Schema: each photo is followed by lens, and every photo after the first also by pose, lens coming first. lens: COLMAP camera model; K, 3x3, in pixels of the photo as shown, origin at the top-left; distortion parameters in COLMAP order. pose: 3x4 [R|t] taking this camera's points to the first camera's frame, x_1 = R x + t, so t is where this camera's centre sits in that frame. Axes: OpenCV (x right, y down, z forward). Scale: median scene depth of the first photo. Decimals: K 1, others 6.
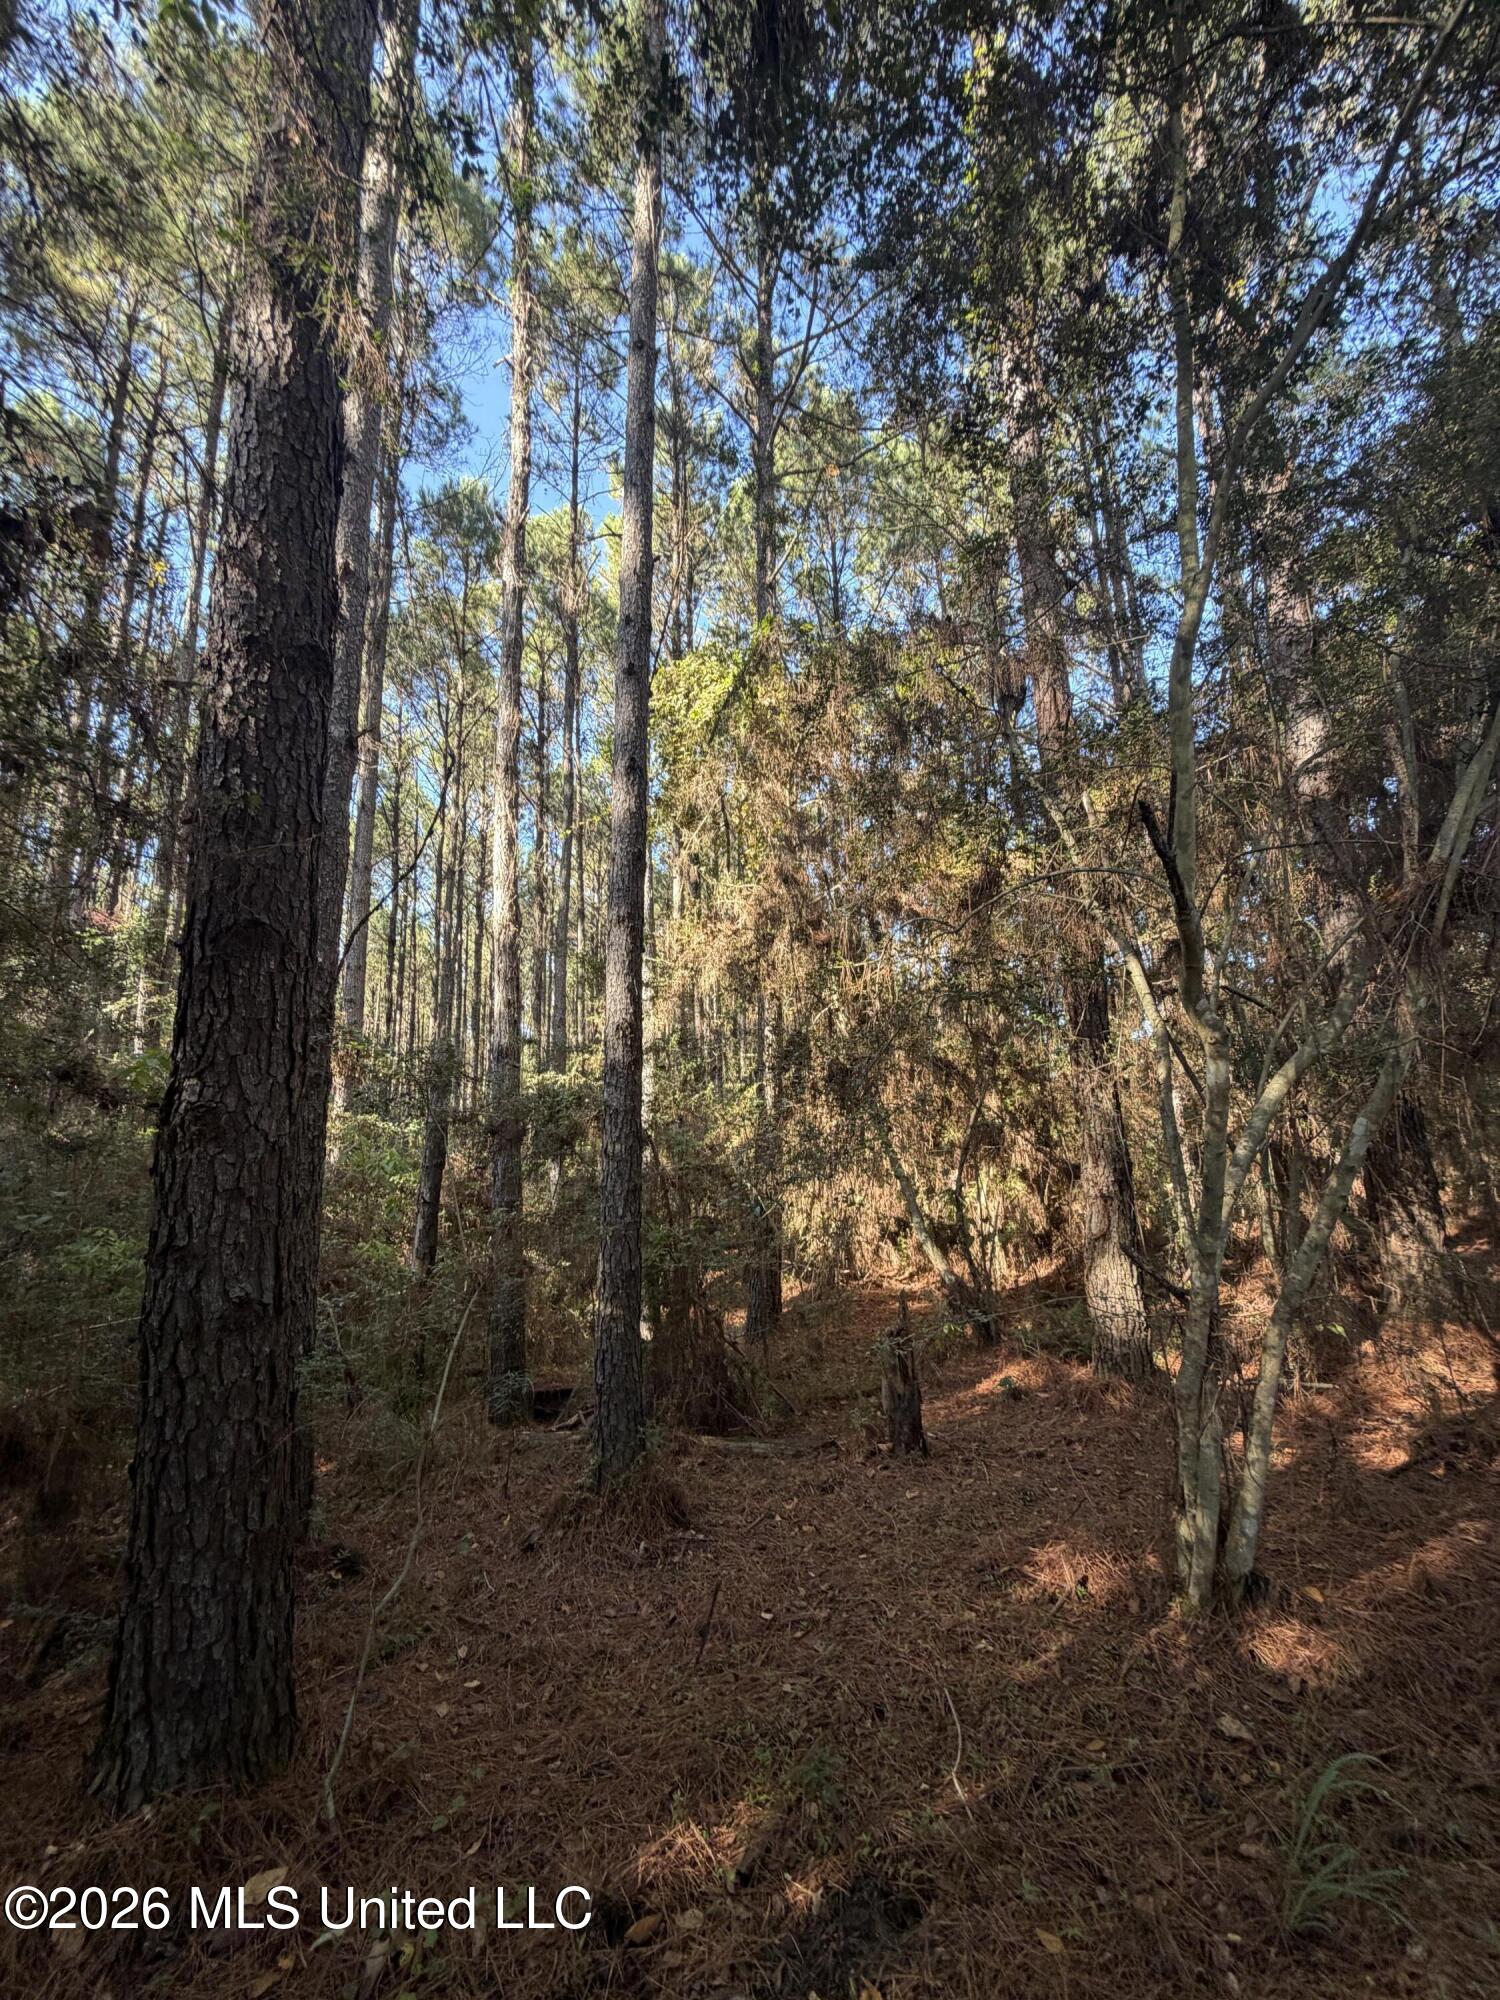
lens RADIAL K [[797.6, 0, 748.0], [0, 797.6, 991.5], [0, 0, 1]] dist [0.001095, -0.000500]
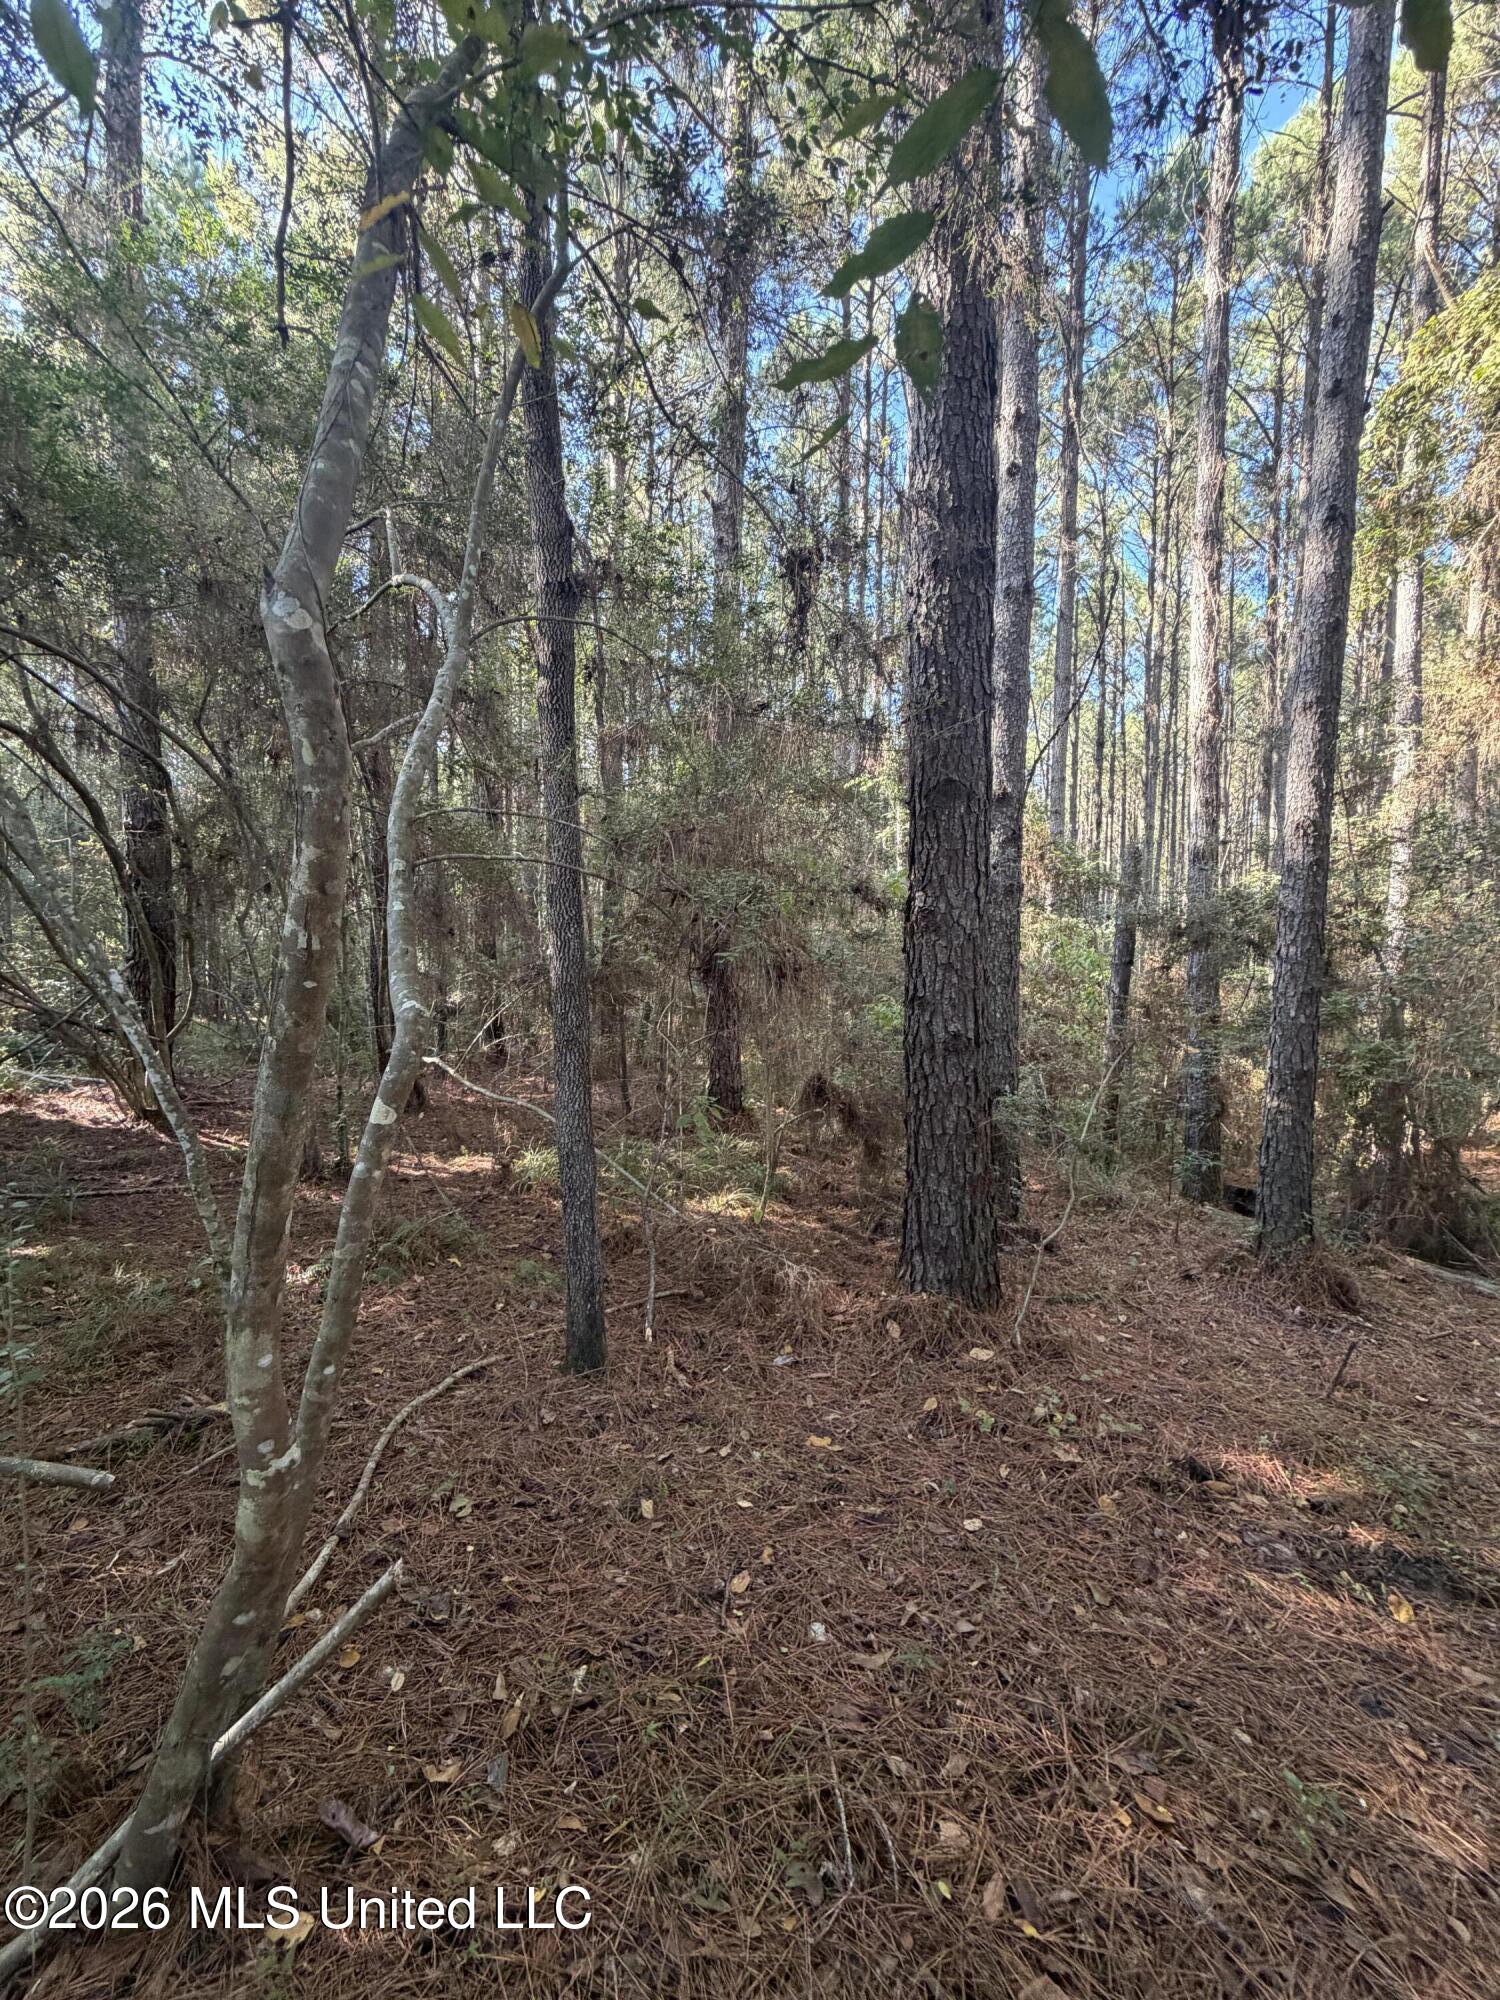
lens RADIAL K [[794.9, 0, 752.0], [0, 794.9, 994.4], [0, 0, 1]] dist [0.000511, 0.000191]
pose [[0.669798, 0.076068, -0.738637, 0.121237], [0.108536, 0.974026, 0.198729, -0.019416], [0.734569, -0.213277, 0.644144, -0.138699]]
